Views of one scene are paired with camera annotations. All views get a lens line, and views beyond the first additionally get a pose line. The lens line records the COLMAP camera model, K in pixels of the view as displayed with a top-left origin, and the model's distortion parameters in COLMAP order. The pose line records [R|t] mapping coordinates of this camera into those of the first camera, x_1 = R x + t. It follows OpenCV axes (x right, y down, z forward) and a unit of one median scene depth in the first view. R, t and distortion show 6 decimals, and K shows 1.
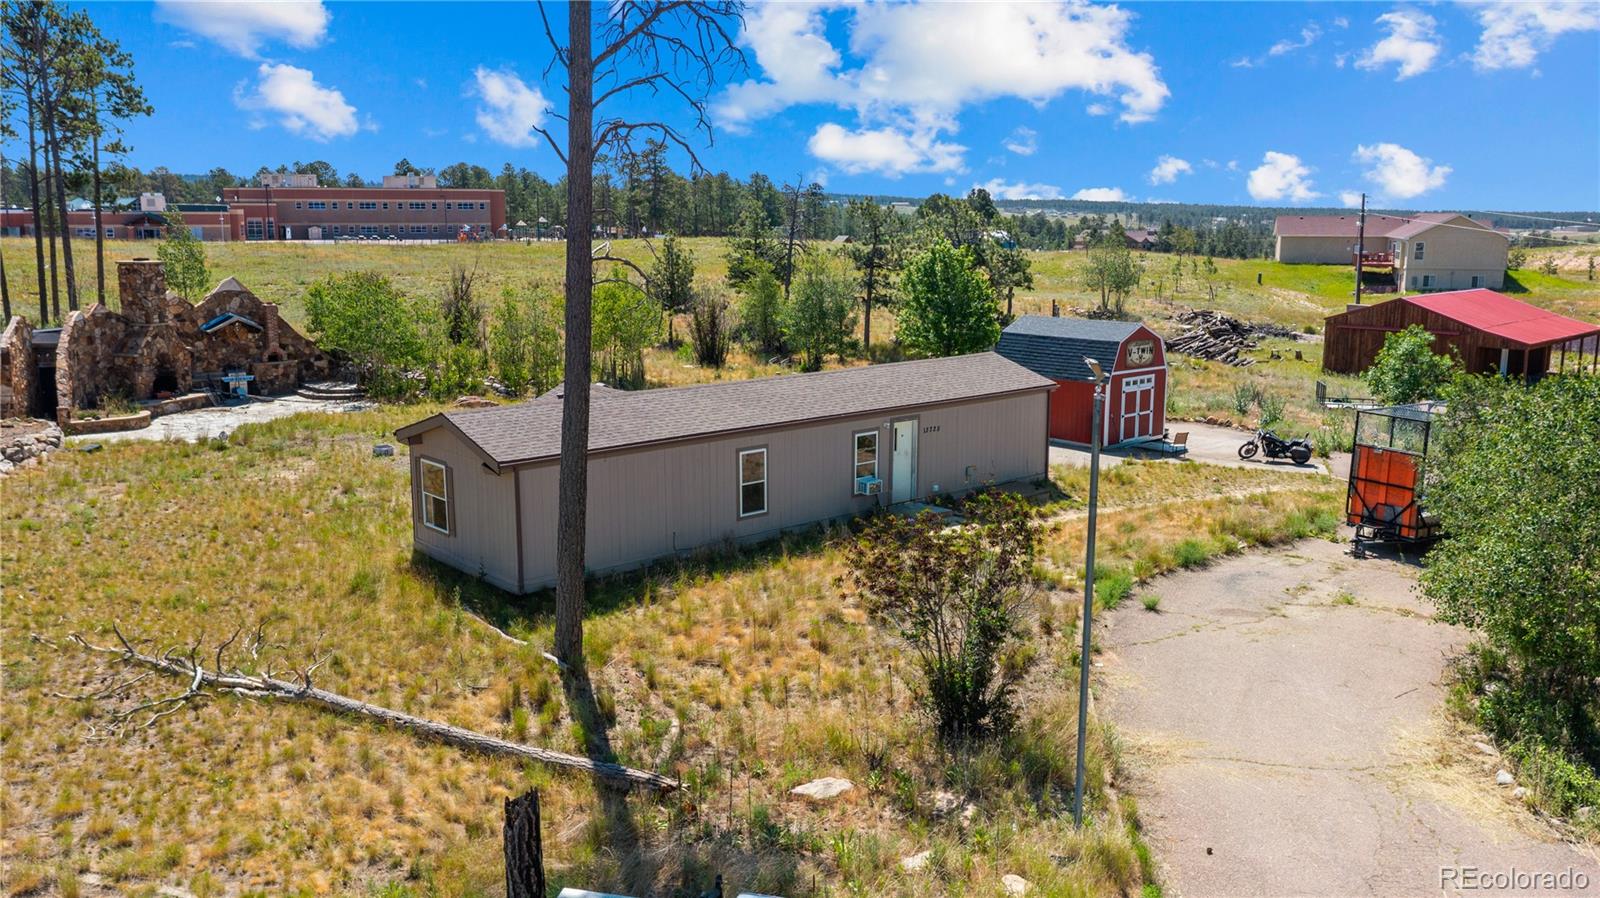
lens RADIAL K [[1261.6, 0, 800.0], [0, 1261.6, 449.0], [0, 0, 1]] dist [-0.005172, -0.000007]
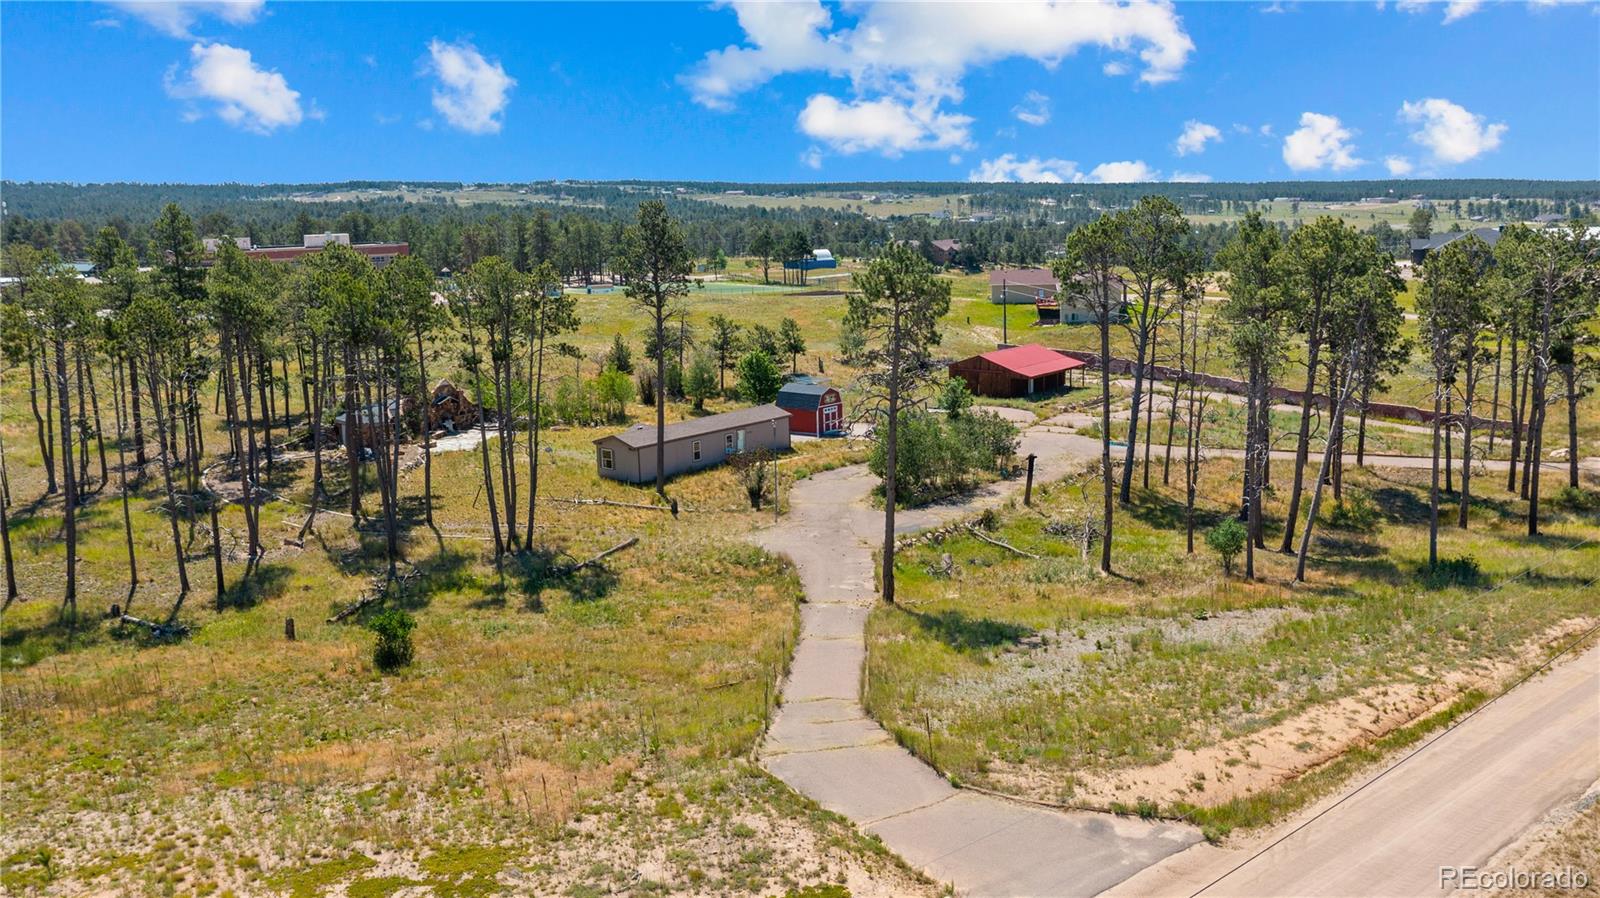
lens RADIAL K [[1299.5, 0, 800.0], [0, 1299.5, 449.0], [0, 0, 1]] dist [-0.014939, -0.004603]
pose [[0.991557, -0.051158, 0.119154, -0.116792], [0.050715, 0.998690, 0.006744, 0.007498], [-0.119343, -0.000644, 0.992853, -1.639958]]
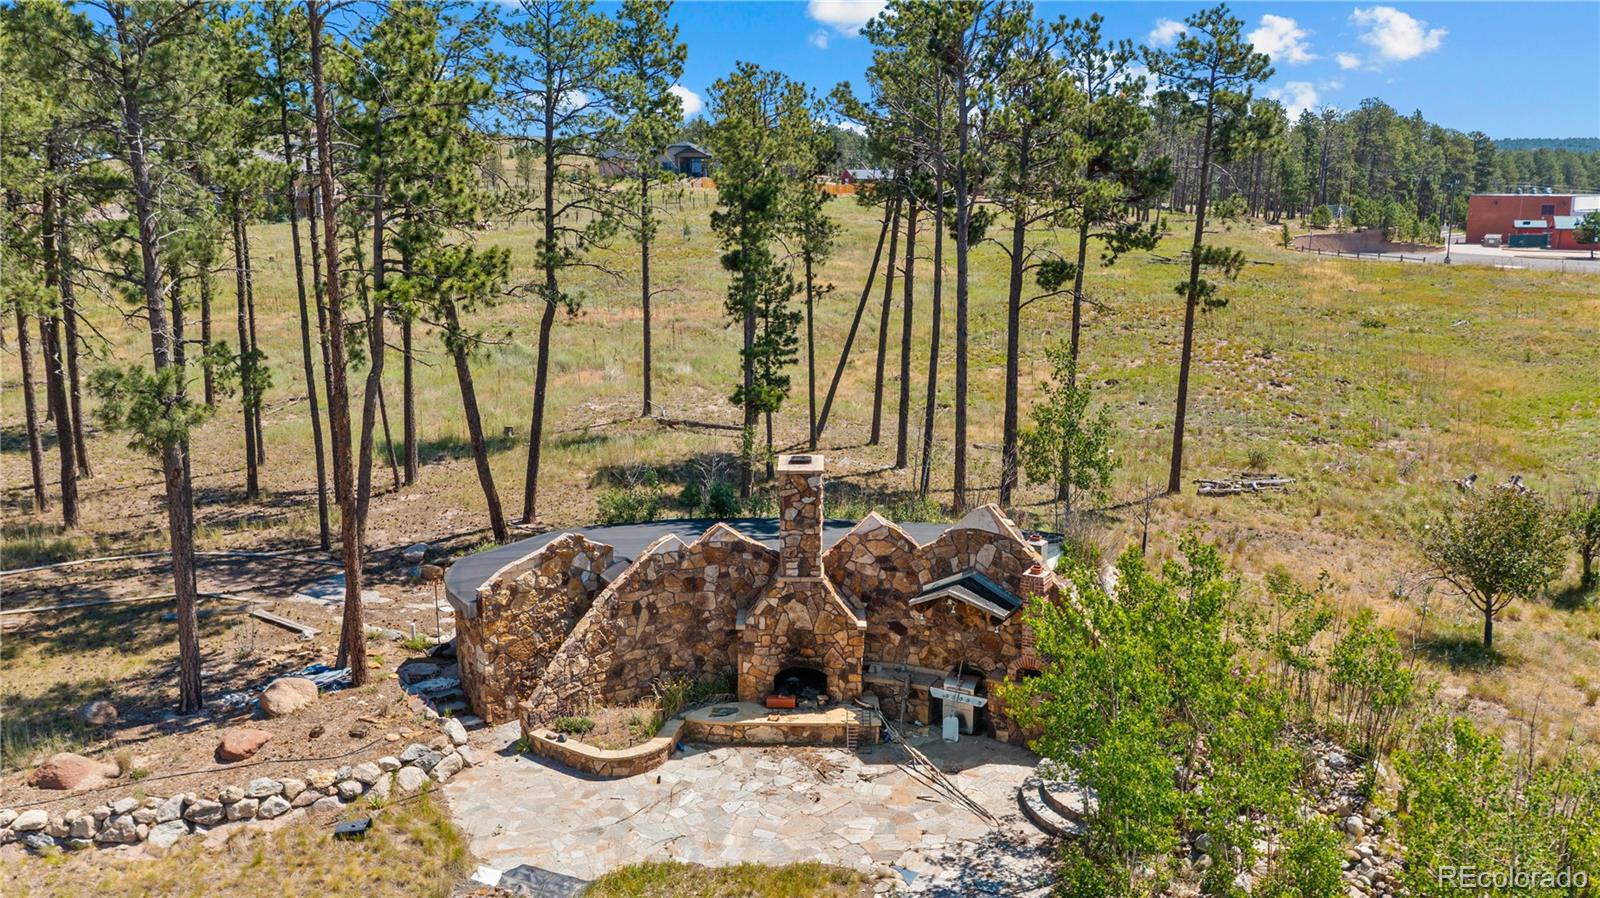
lens RADIAL K [[1261.6, 0, 800.0], [0, 1261.6, 449.0], [0, 0, 1]] dist [-0.005172, -0.000007]
pose [[0.296817, 0.192324, -0.935367, -0.001223], [-0.167077, 0.974859, 0.147427, -0.253368], [0.940205, 0.112519, 0.321488, 0.874644]]
